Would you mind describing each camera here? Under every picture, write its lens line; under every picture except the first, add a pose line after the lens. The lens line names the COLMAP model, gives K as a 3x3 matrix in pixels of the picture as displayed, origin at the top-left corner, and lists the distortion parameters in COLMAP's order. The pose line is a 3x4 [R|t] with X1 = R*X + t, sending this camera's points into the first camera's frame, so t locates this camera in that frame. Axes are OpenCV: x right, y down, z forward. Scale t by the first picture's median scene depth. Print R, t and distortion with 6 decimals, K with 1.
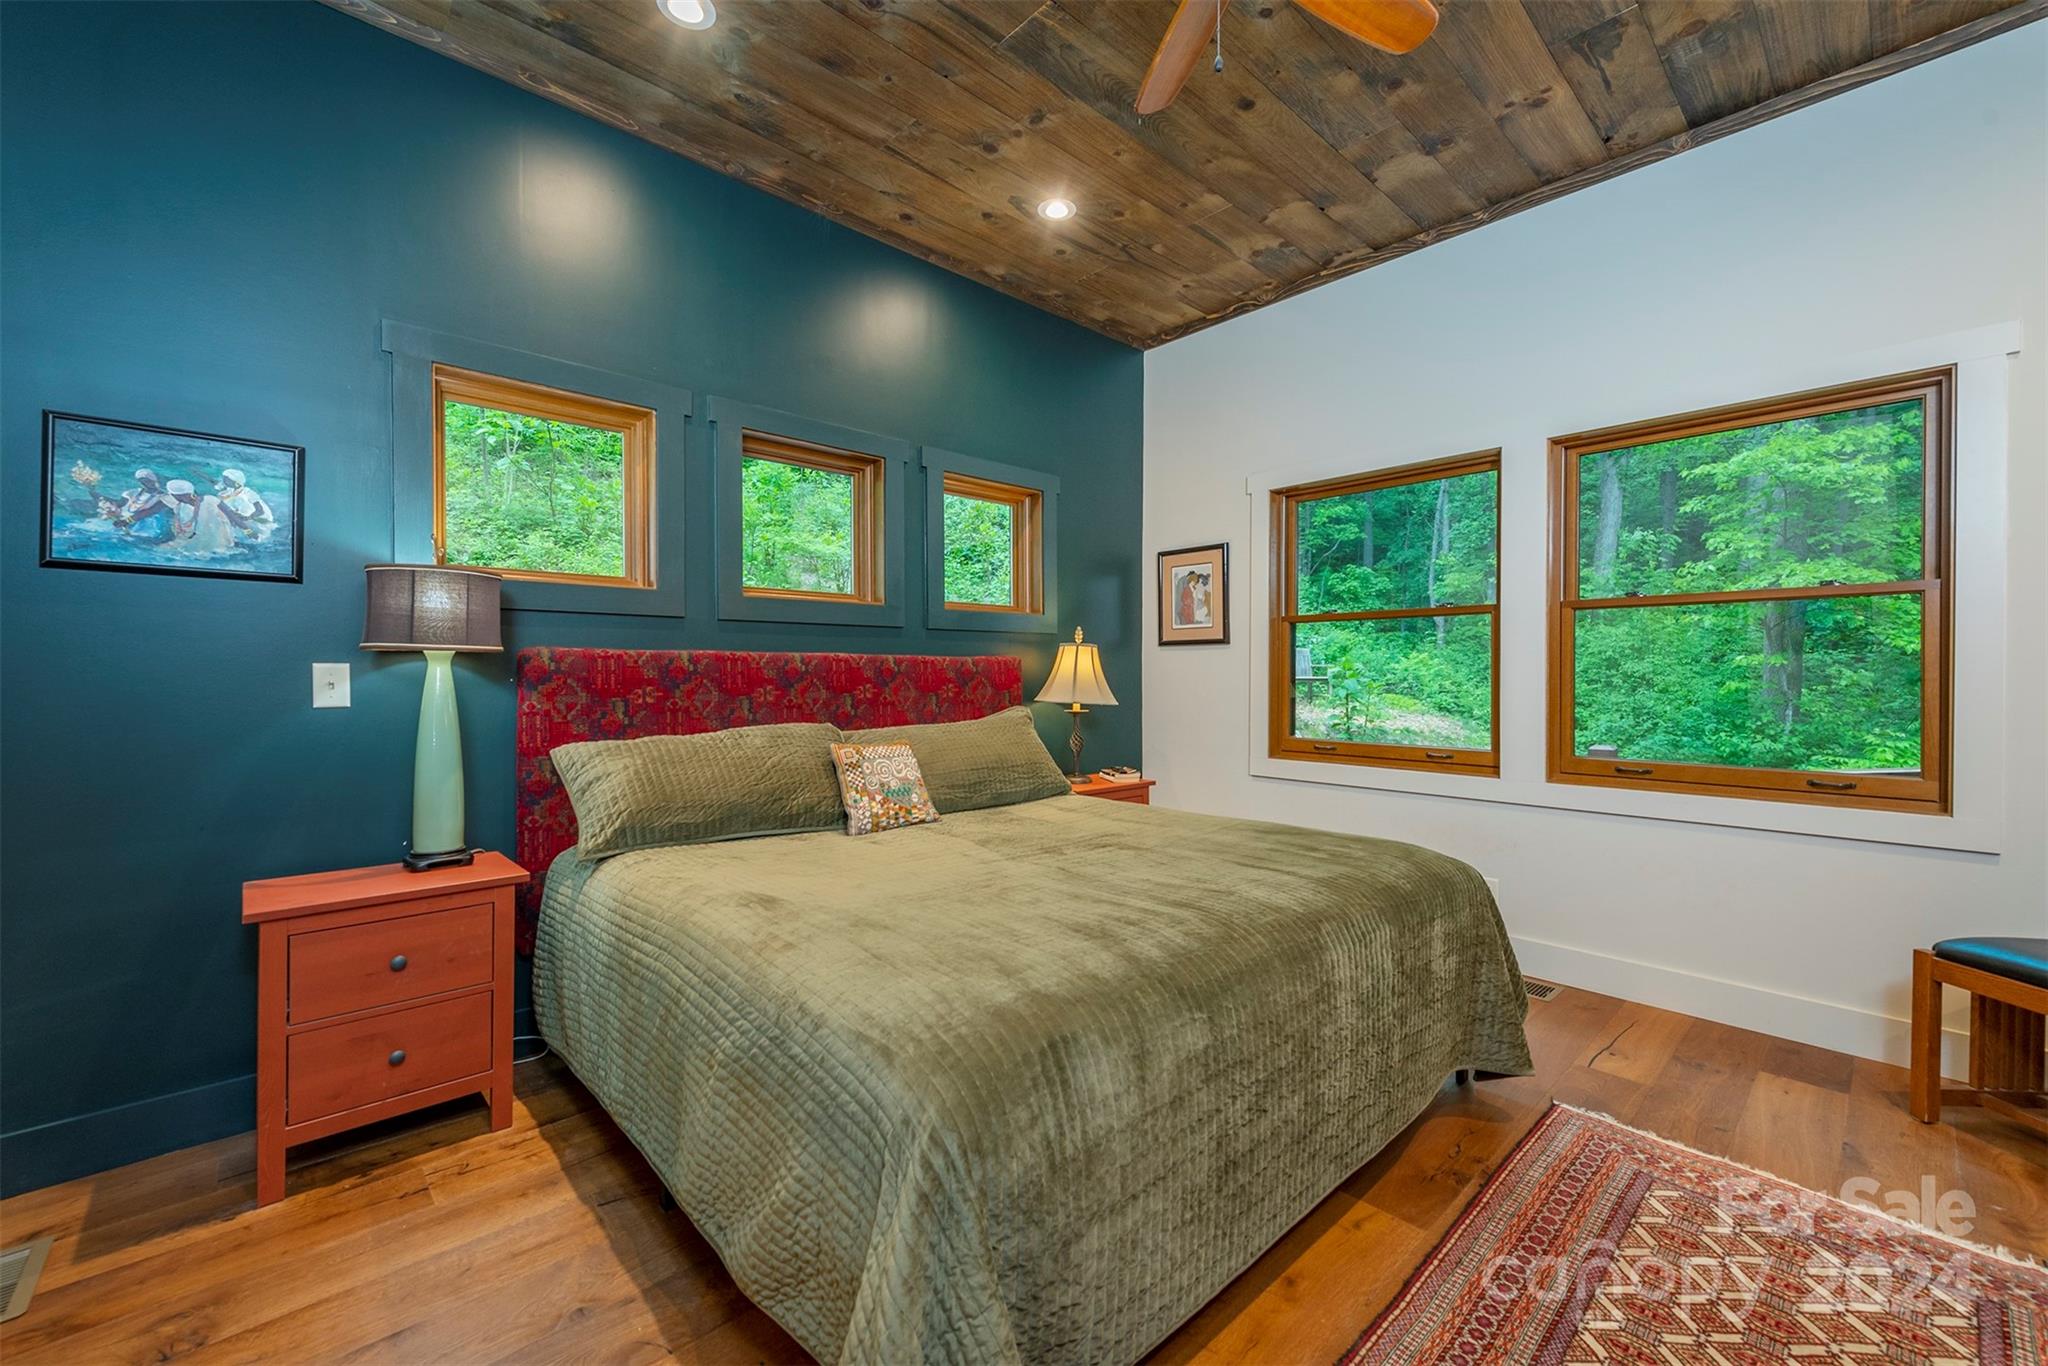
lens RADIAL K [[809.3, 0, 1023.9], [0, 809.3, 674.3], [0, 0, 1]] dist [0.014668, -0.004265]
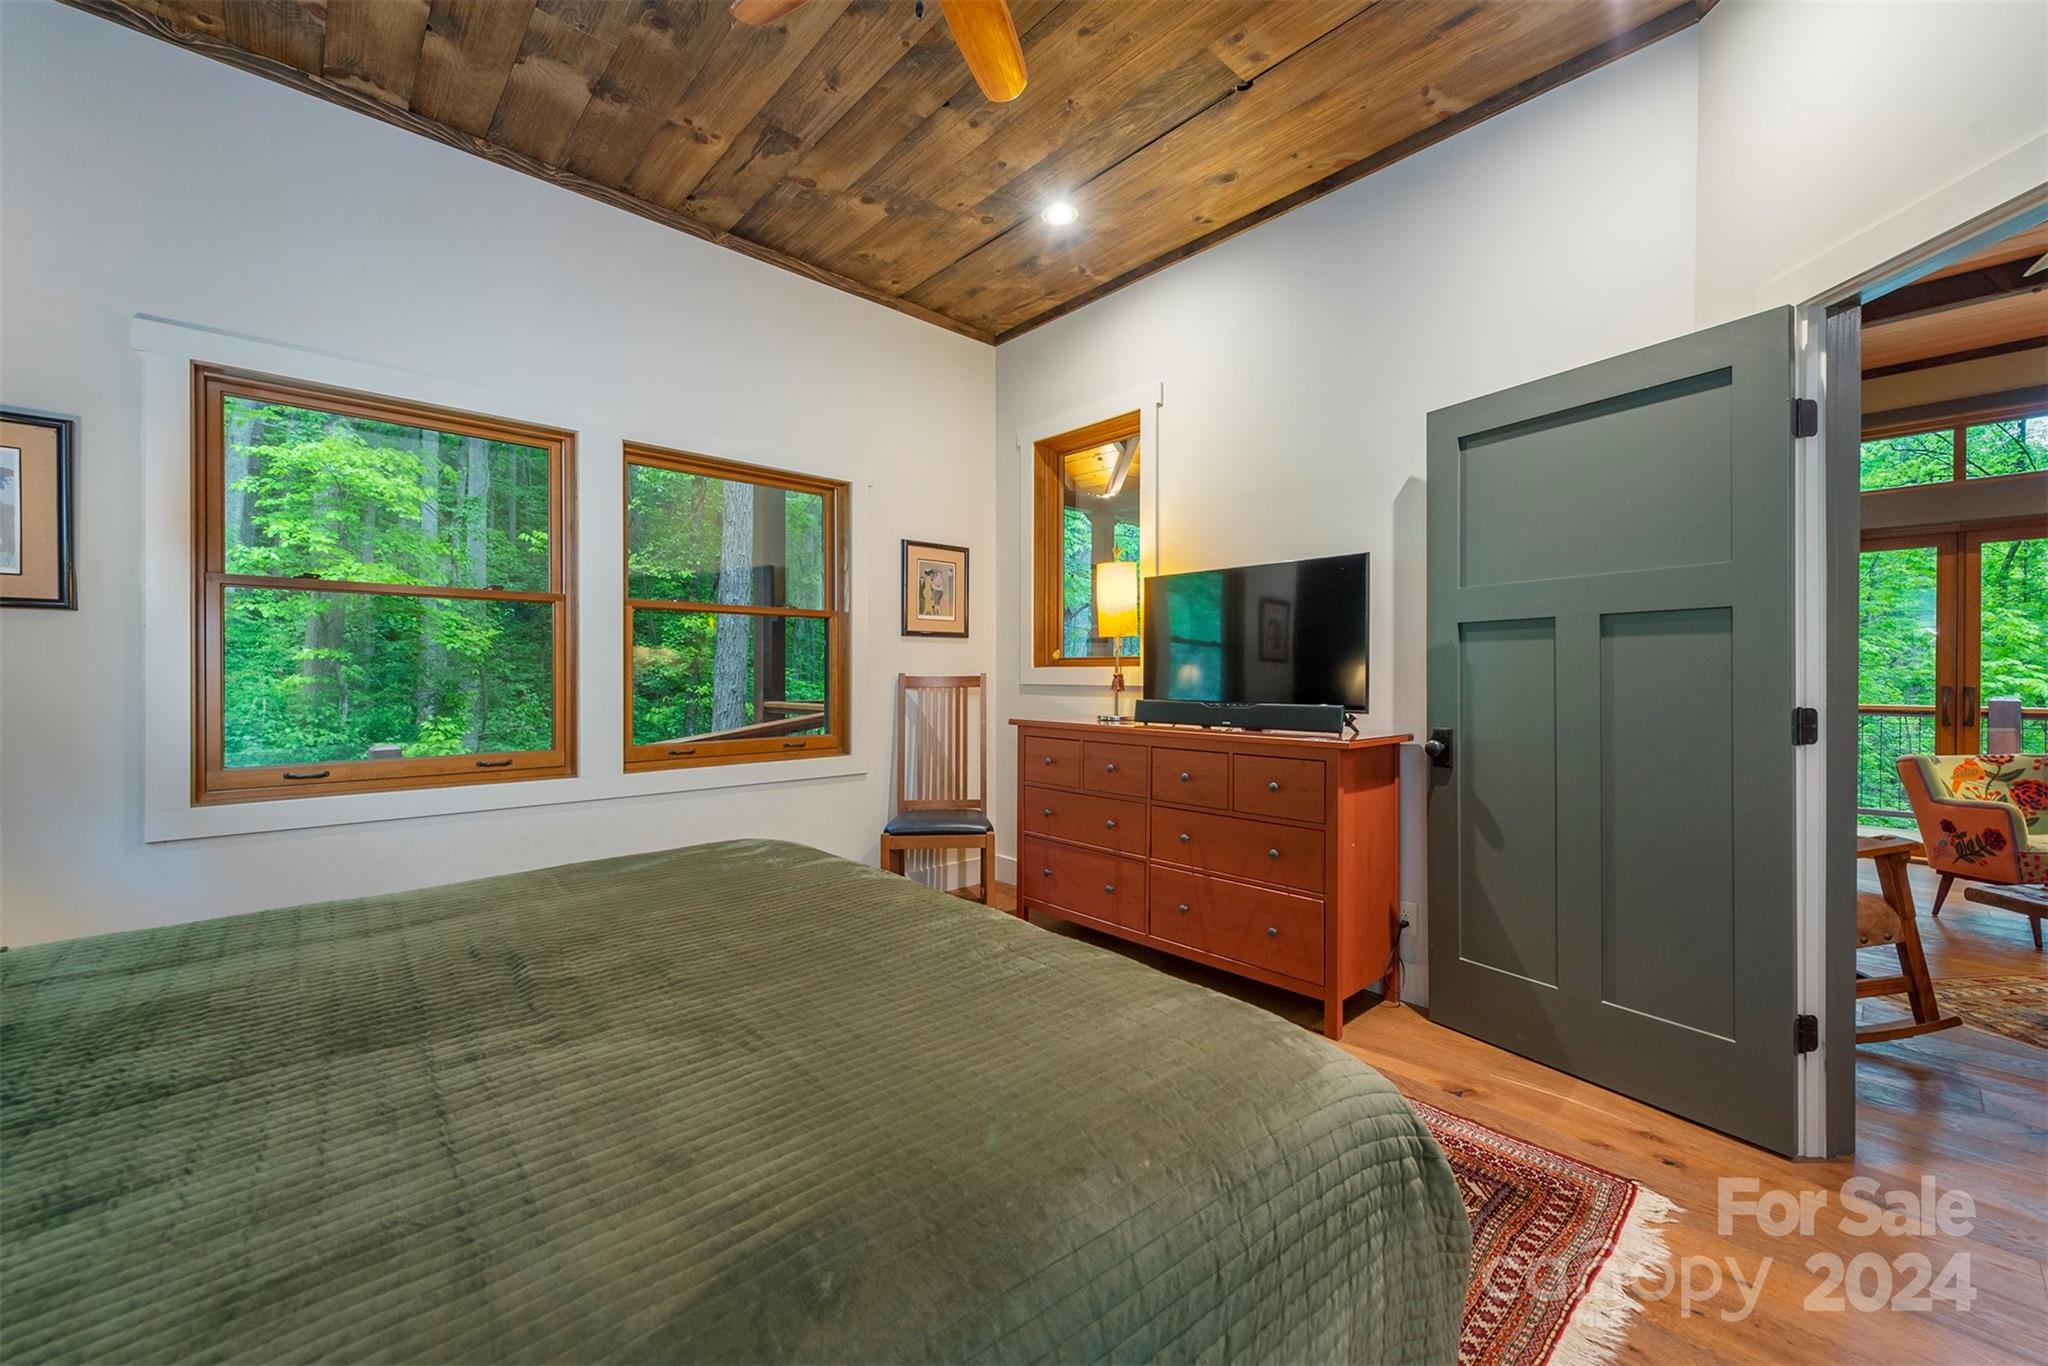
lens RADIAL K [[809.3, 0, 1023.9], [0, 809.3, 674.3], [0, 0, 1]] dist [0.014668, -0.004265]
pose [[0.007314, -0.002391, 0.999970, -0.455301], [-0.005012, 0.999984, 0.002428, 0.001892], [-0.999961, -0.005030, 0.007302, 0.578522]]
